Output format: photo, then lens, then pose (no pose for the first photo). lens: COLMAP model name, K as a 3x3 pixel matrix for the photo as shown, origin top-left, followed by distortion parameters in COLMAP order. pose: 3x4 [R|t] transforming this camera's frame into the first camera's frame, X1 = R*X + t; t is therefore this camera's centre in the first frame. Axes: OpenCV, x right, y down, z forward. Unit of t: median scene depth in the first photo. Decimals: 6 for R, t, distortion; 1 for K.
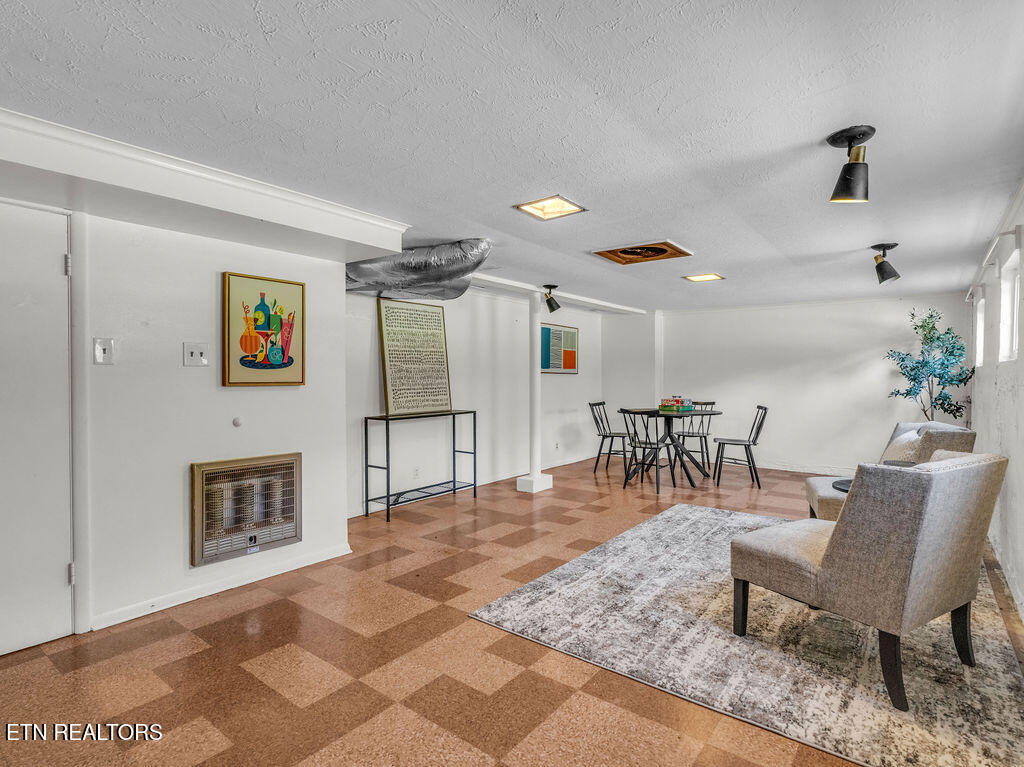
lens RADIAL K [[532.2, 0, 503.7], [0, 532.2, 397.0], [0, 0, 1]] dist [-0.005276, -0.000284]
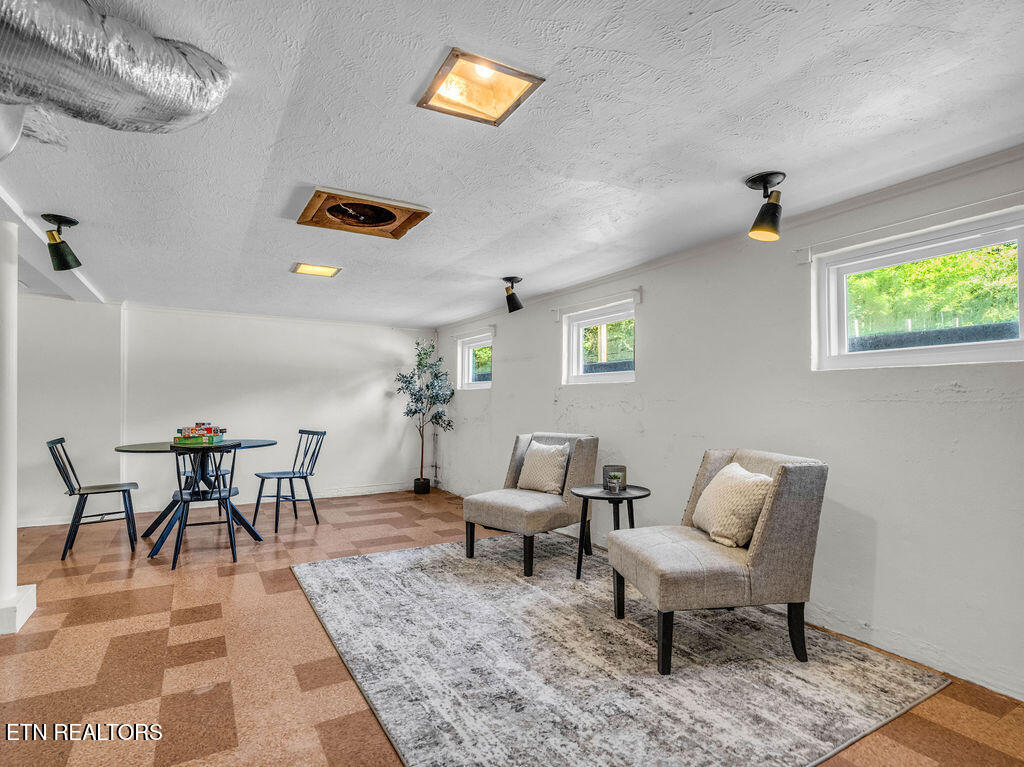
lens RADIAL K [[532.2, 0, 503.7], [0, 532.2, 397.0], [0, 0, 1]] dist [-0.005276, -0.000284]
pose [[0.374683, 0.006542, 0.927130, -0.357338], [0.036106, 0.999114, -0.021642, -0.010343], [-0.926450, 0.041584, 0.374115, 0.635282]]
